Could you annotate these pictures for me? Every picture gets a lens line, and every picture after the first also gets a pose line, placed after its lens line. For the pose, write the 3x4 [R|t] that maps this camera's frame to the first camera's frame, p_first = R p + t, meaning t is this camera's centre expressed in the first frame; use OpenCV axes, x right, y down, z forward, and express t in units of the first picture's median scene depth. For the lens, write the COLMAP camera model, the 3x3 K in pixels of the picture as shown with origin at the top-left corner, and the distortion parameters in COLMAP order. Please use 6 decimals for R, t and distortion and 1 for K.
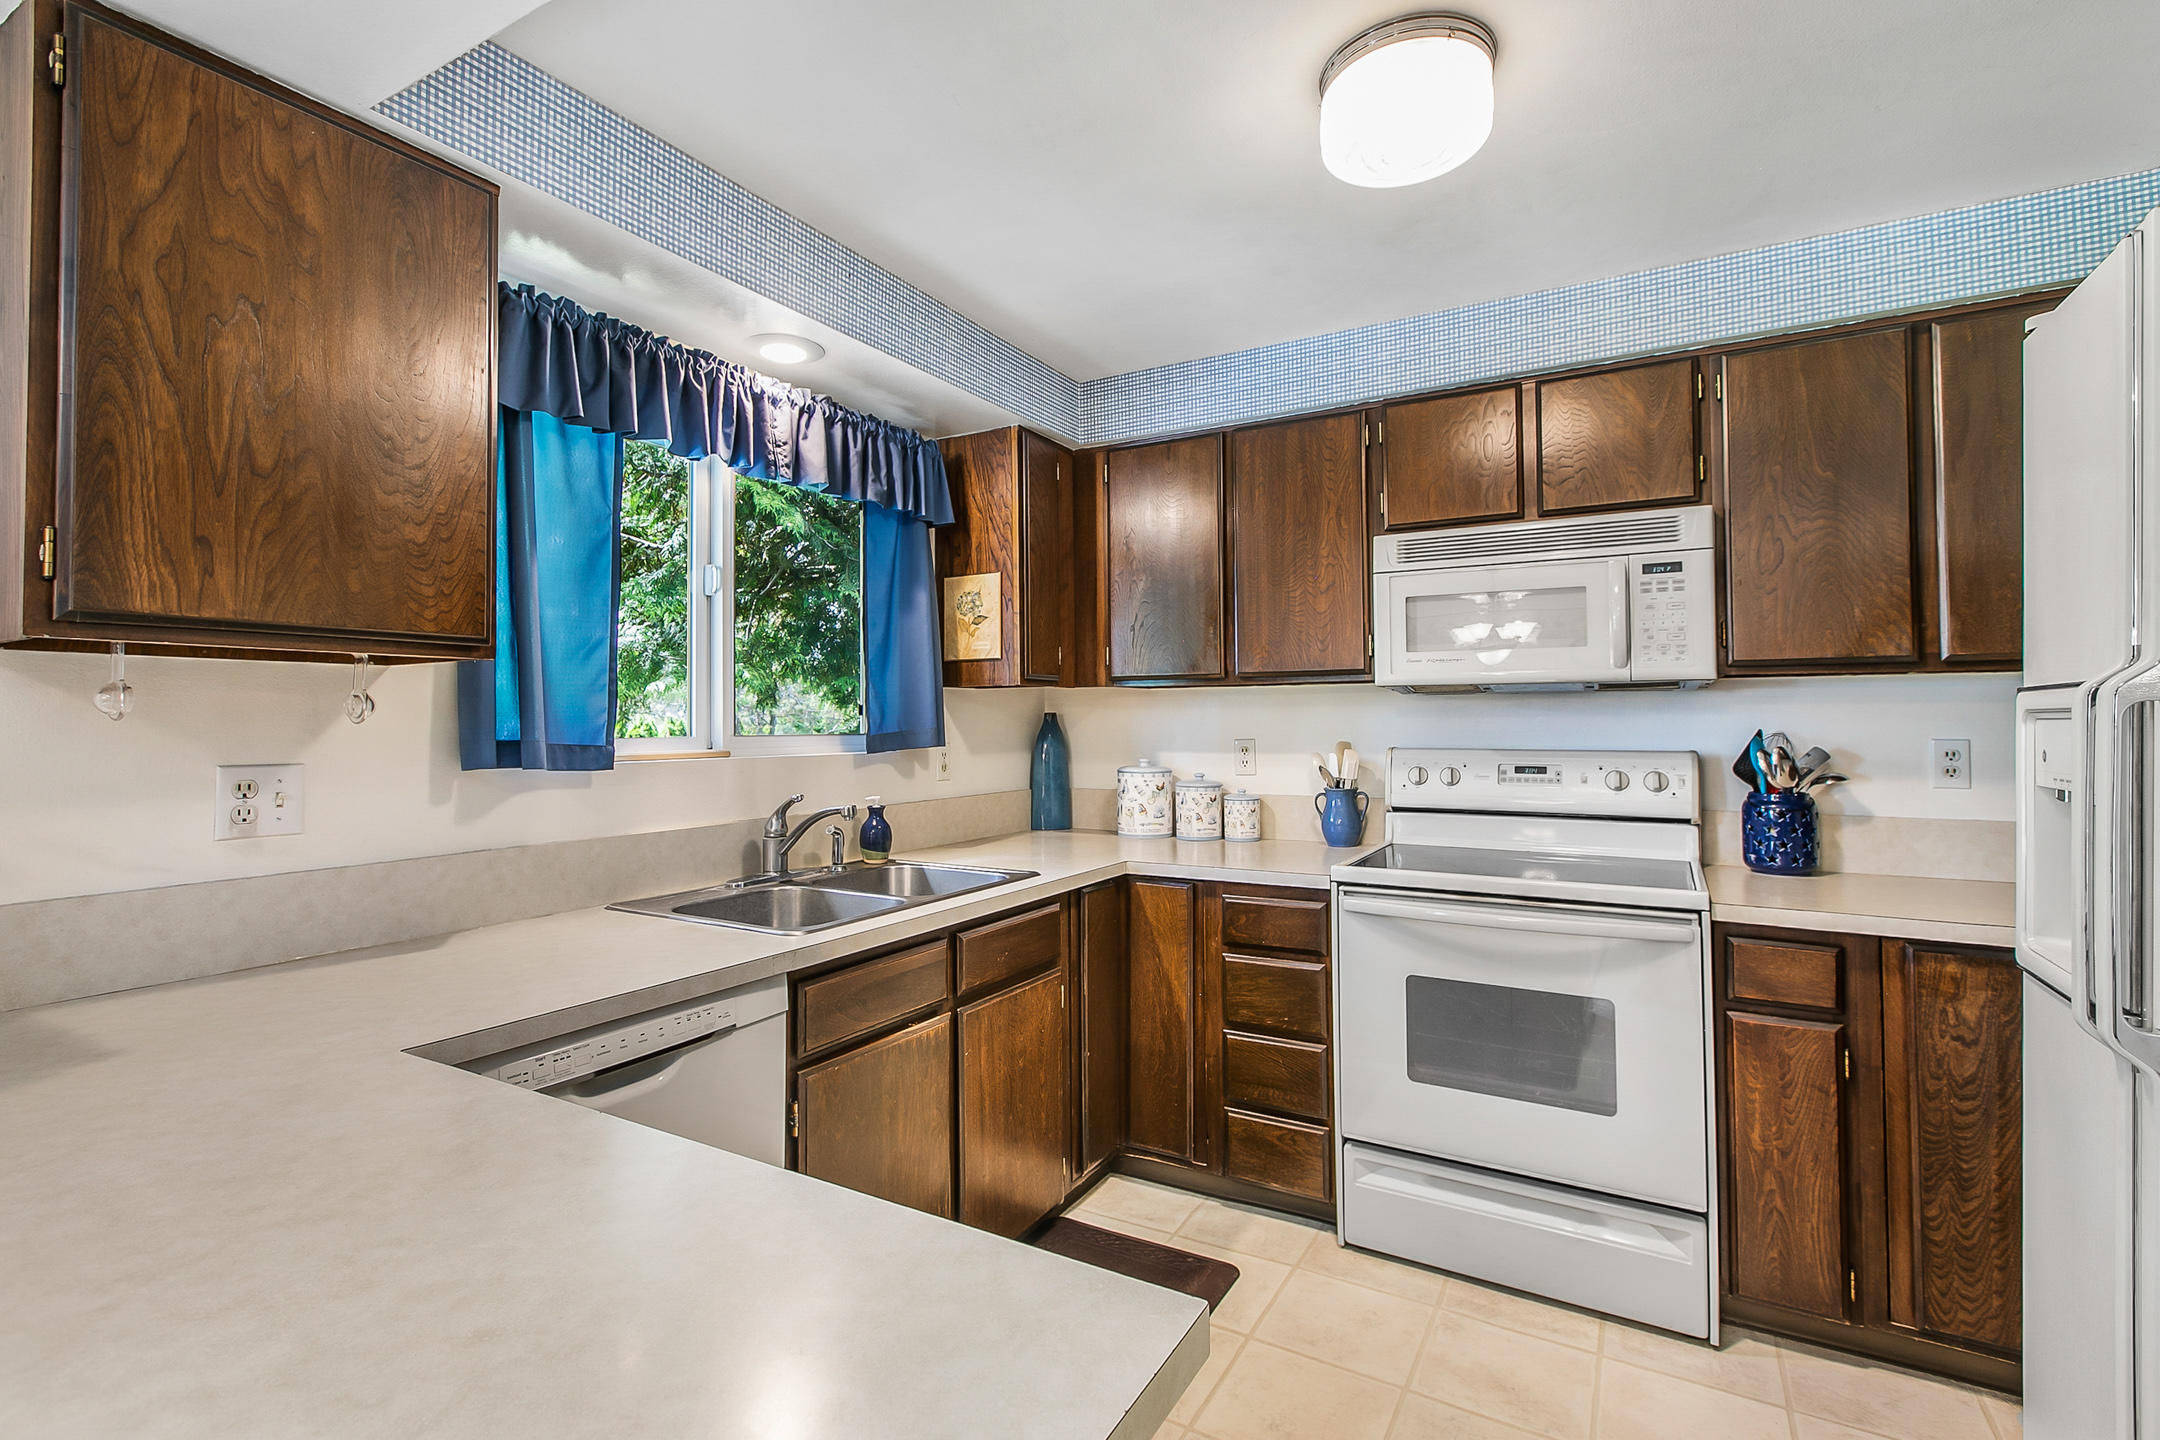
lens RADIAL K [[989.9, 0, 1063.5], [0, 989.9, 695.1], [0, 0, 1]] dist [0.001981, -0.001381]
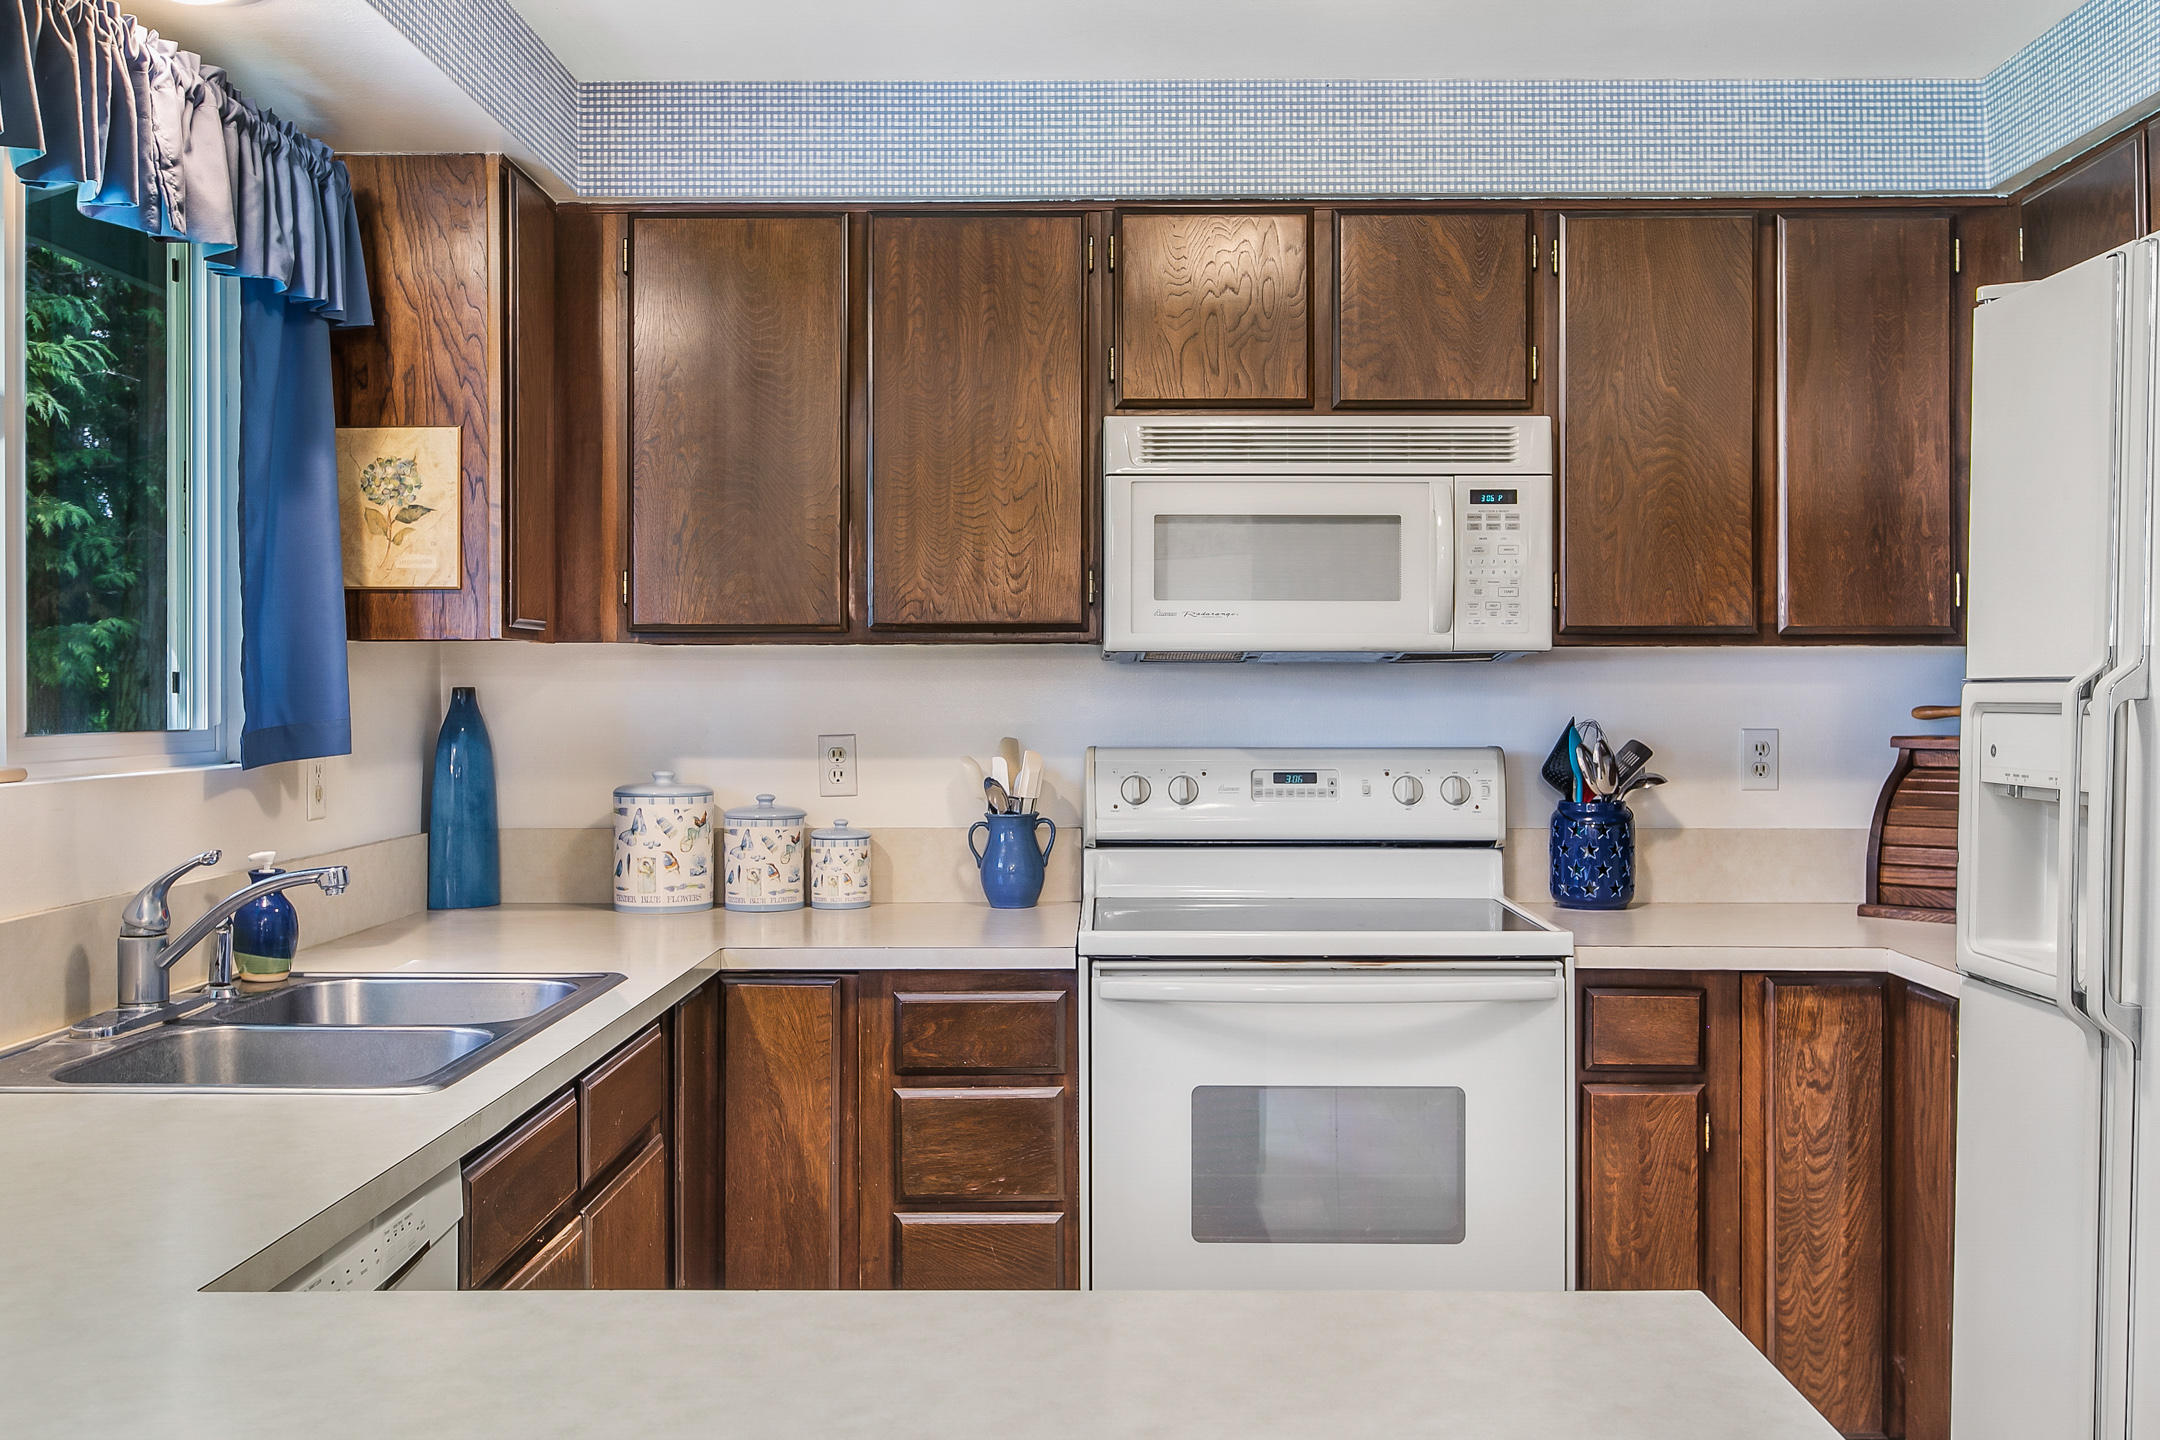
lens RADIAL K [[2000.9, 0, 1072.7], [0, 2000.9, 684.9], [0, 0, 1]] dist [-0.003284, 0.000000]
pose [[0.868539, 0.004828, 0.495598, -0.372906], [-0.015751, 0.999716, 0.017865, -0.010962], [-0.495371, -0.023323, 0.868368, -0.121530]]
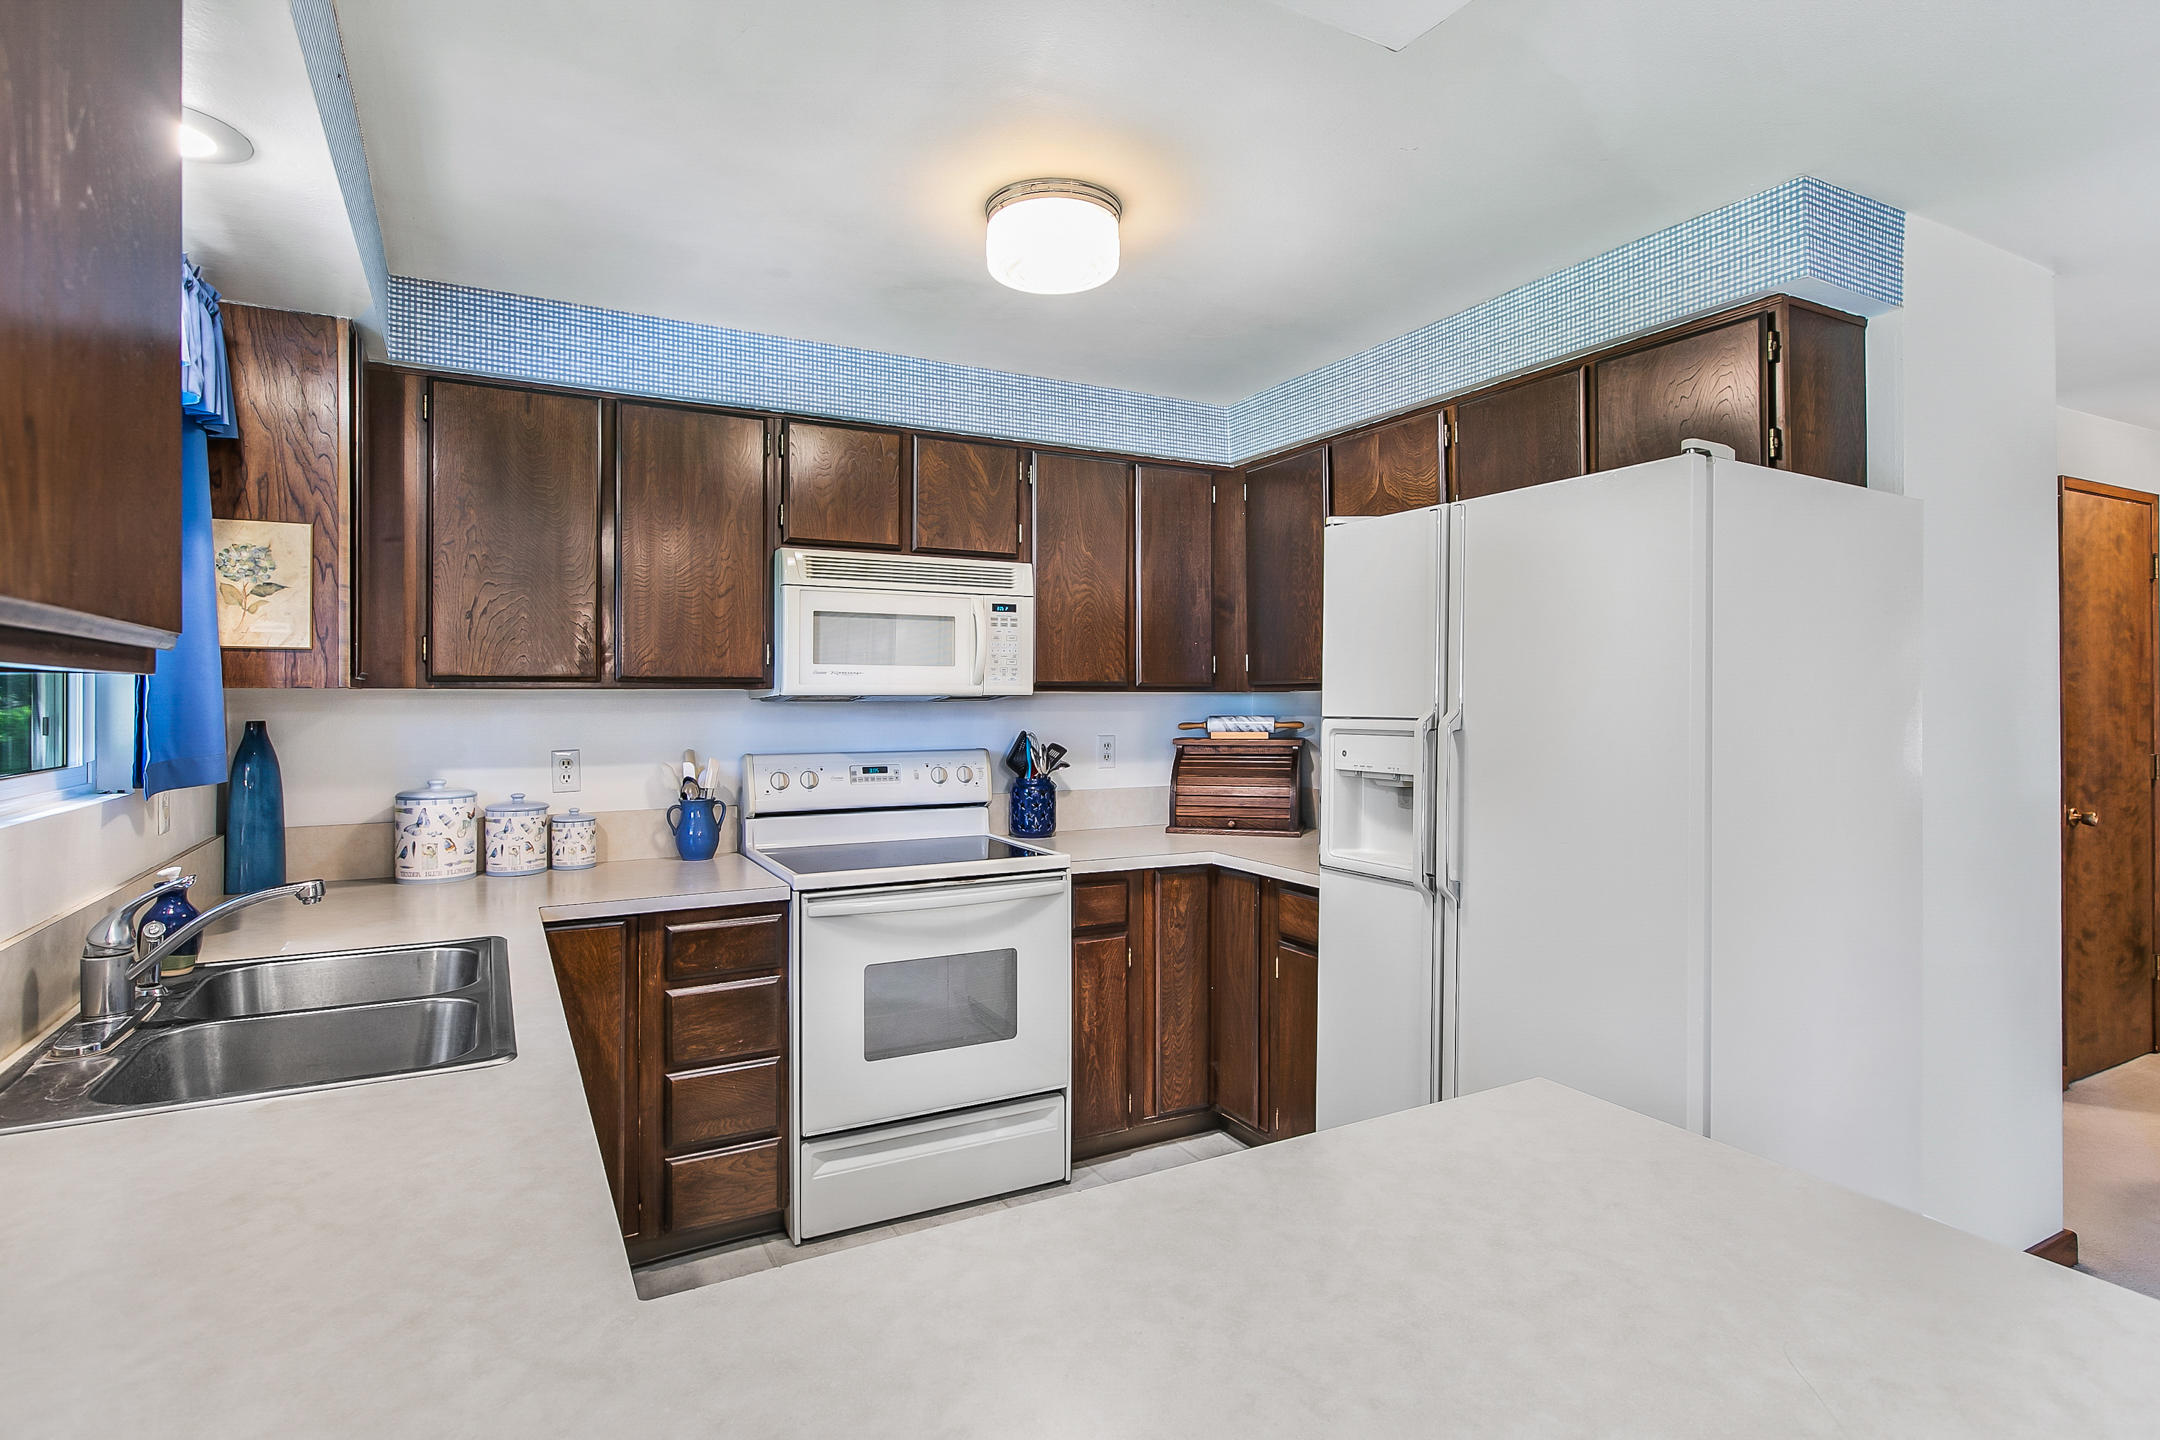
lens RADIAL K [[1094.5, 0, 1072.4], [0, 1094.5, 694.1], [0, 0, 1]] dist [0.005201, 0.001538]
pose [[0.520090, 0.006954, 0.854083, -0.530703], [-0.022091, 0.999742, 0.005312, -0.025106], [-0.853826, -0.021630, 0.520109, 0.175434]]
